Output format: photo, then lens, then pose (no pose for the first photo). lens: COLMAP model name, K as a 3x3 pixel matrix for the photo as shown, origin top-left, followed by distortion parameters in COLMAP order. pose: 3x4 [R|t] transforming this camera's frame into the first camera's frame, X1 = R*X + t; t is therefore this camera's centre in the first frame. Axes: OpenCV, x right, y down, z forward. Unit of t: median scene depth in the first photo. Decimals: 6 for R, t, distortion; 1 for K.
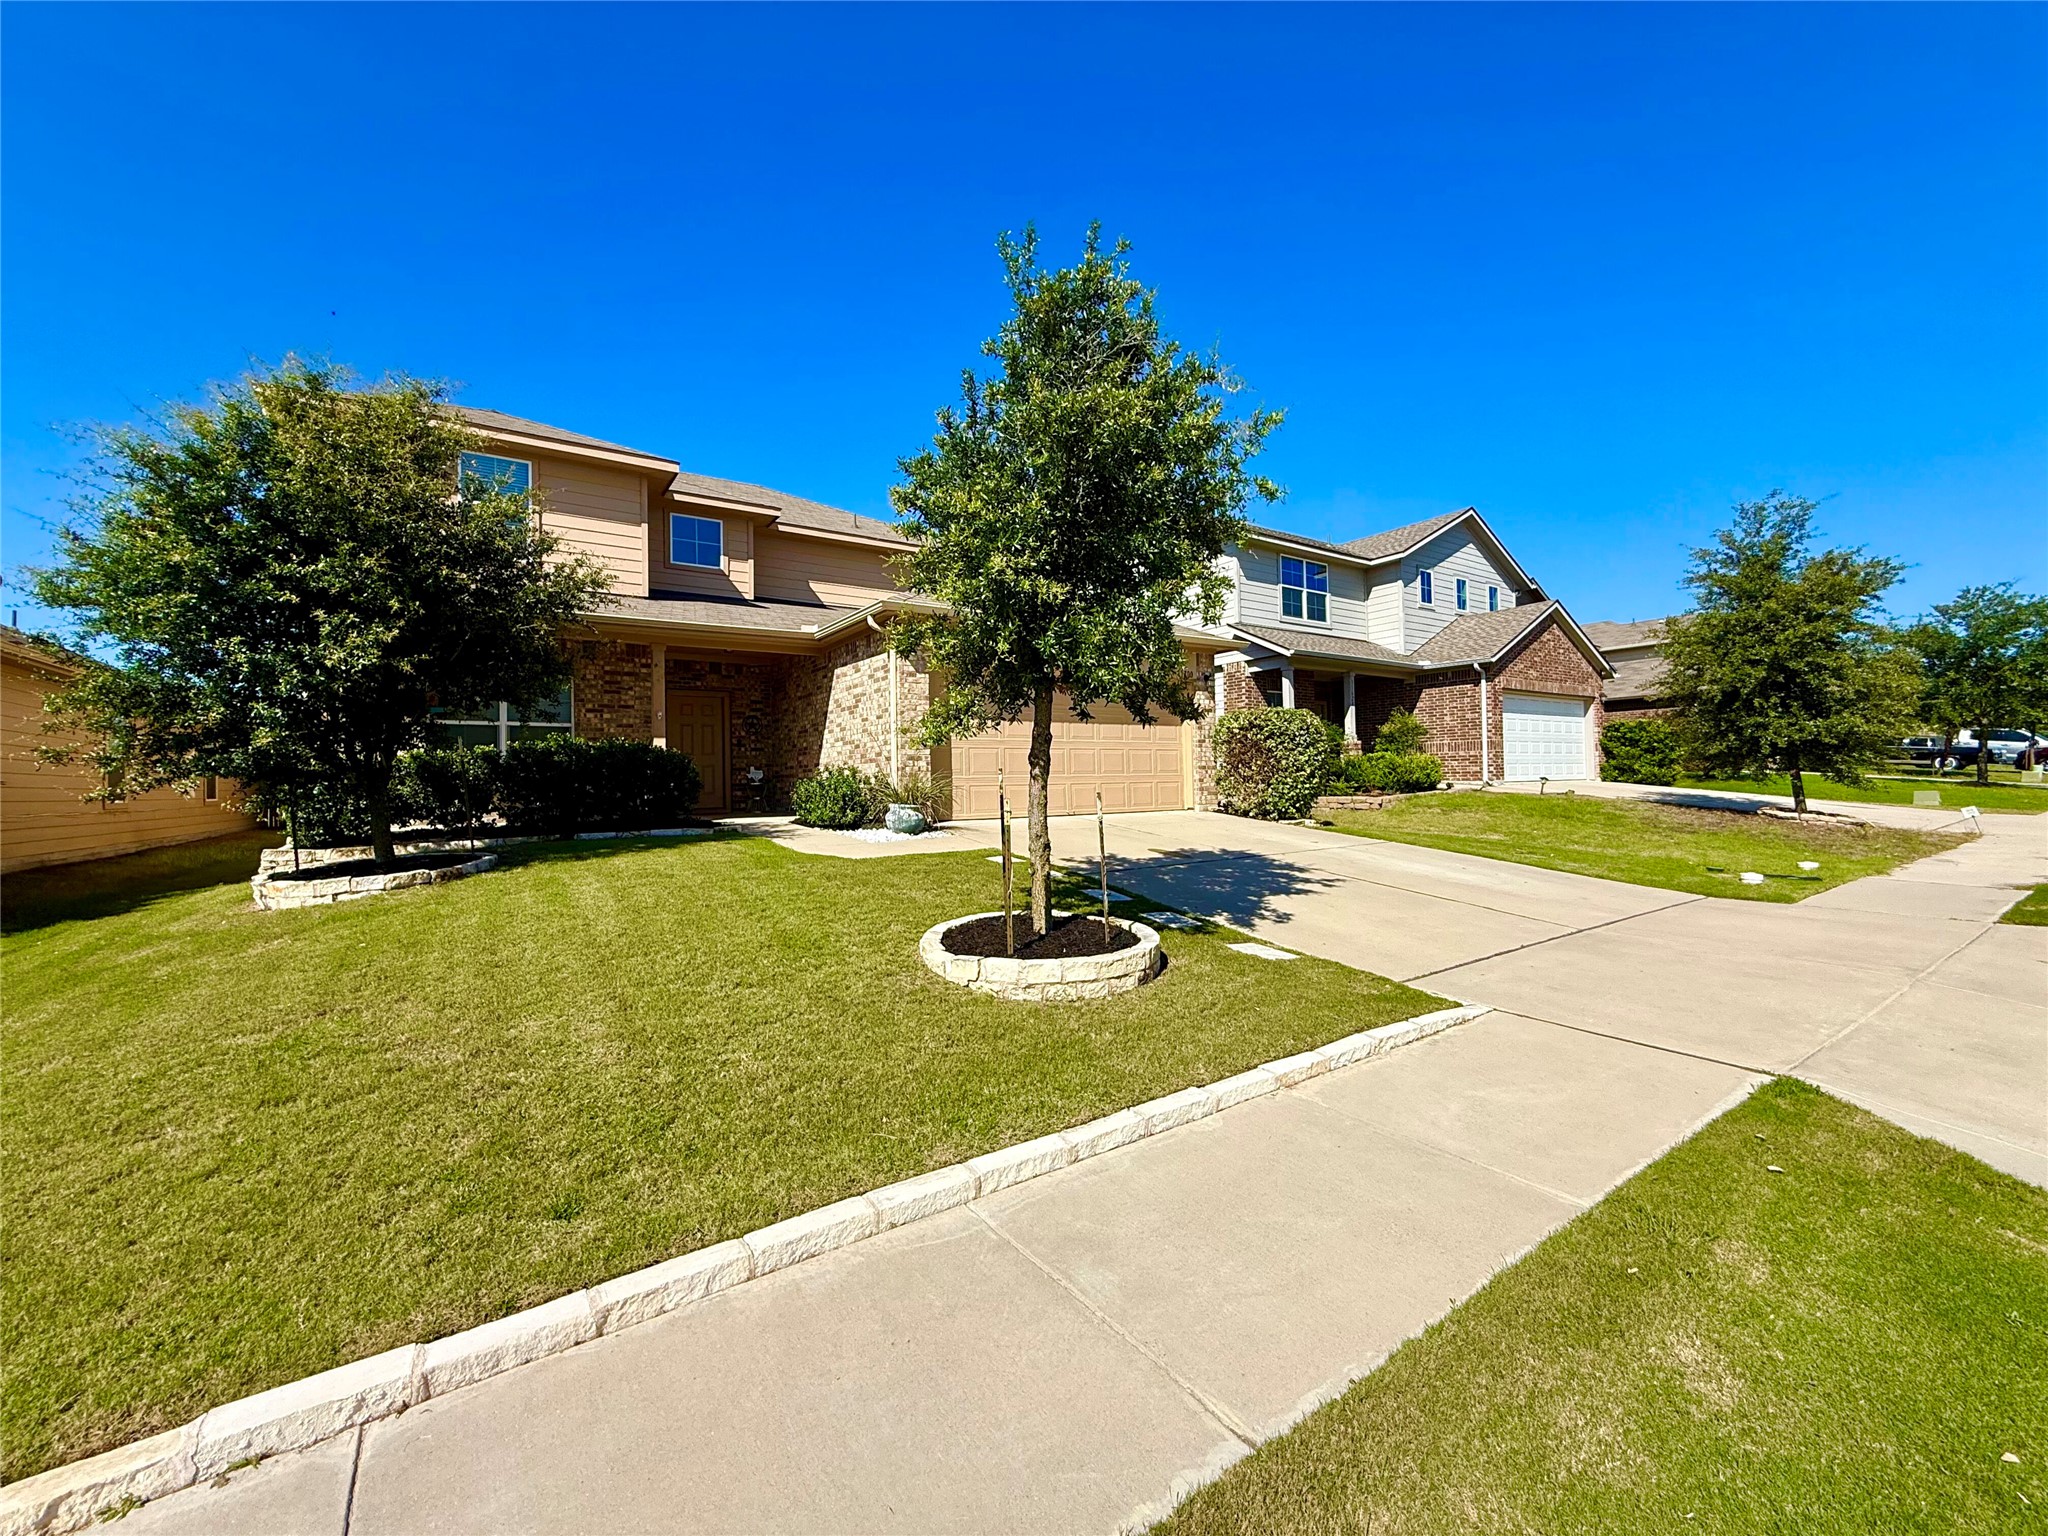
lens RADIAL K [[817.6, 0, 1017.5], [0, 817.6, 770.1], [0, 0, 1]] dist [-0.000750, 0.000766]
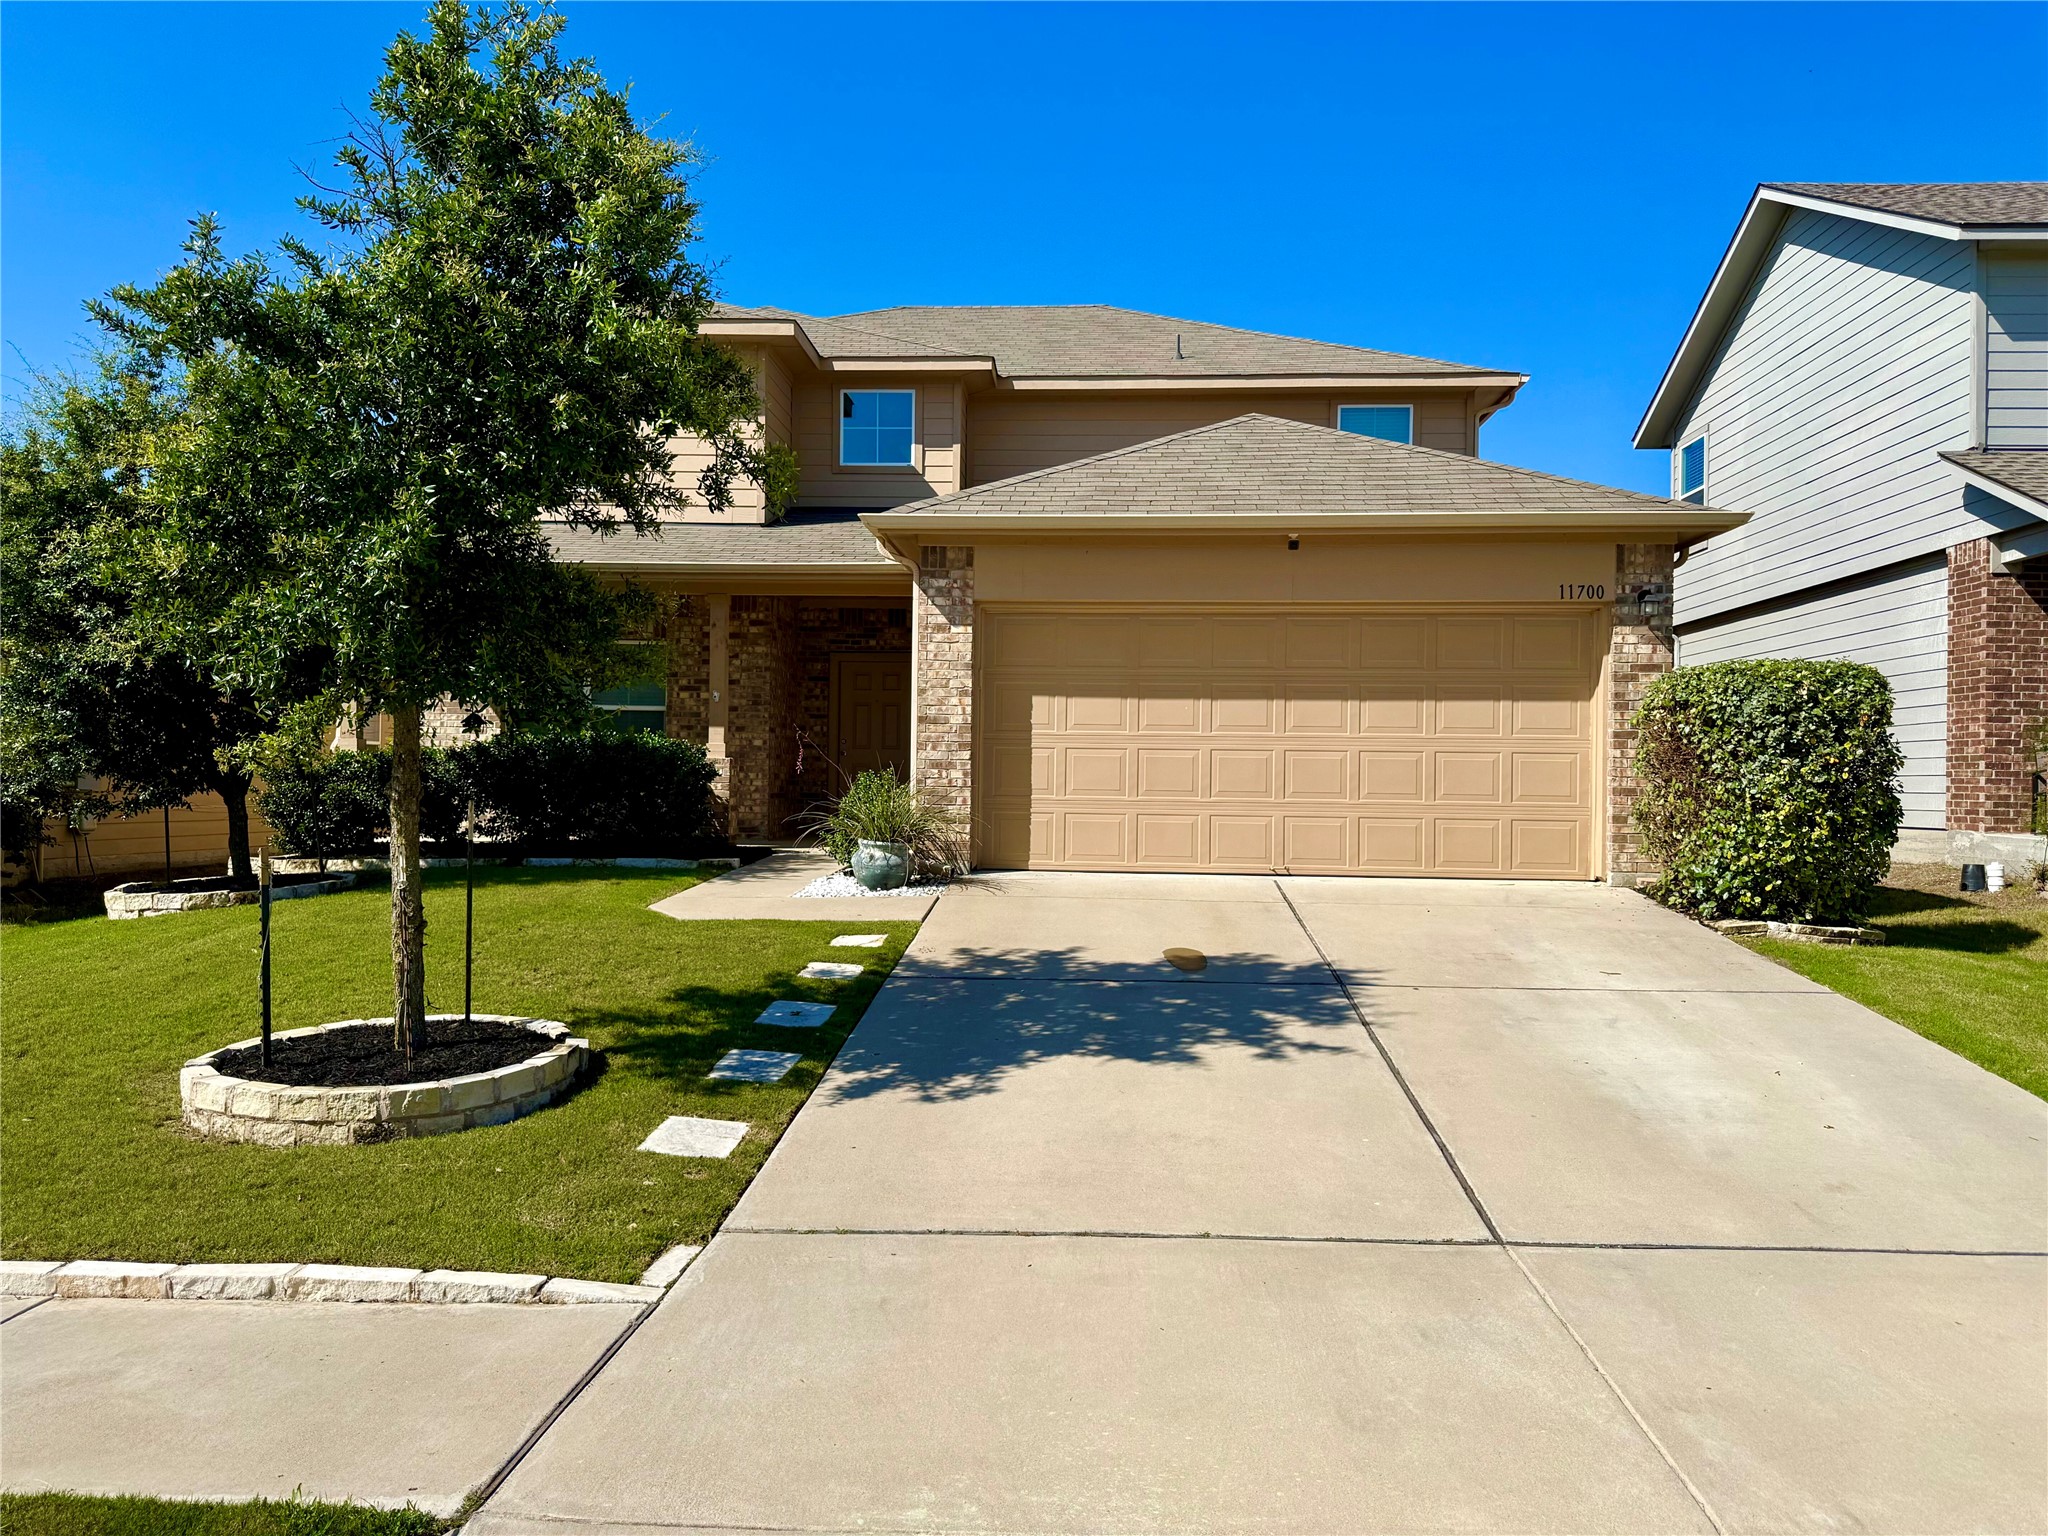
lens RADIAL K [[1448.8, 0, 1024.0], [0, 1448.8, 768.0], [0, 0, 1]] dist [0.094527, -0.112552]
pose [[0.799903, 0.021589, -0.599741, 0.532101], [-0.017510, 0.999767, 0.012635, -0.025208], [0.599874, 0.000395, 0.800095, 0.156291]]
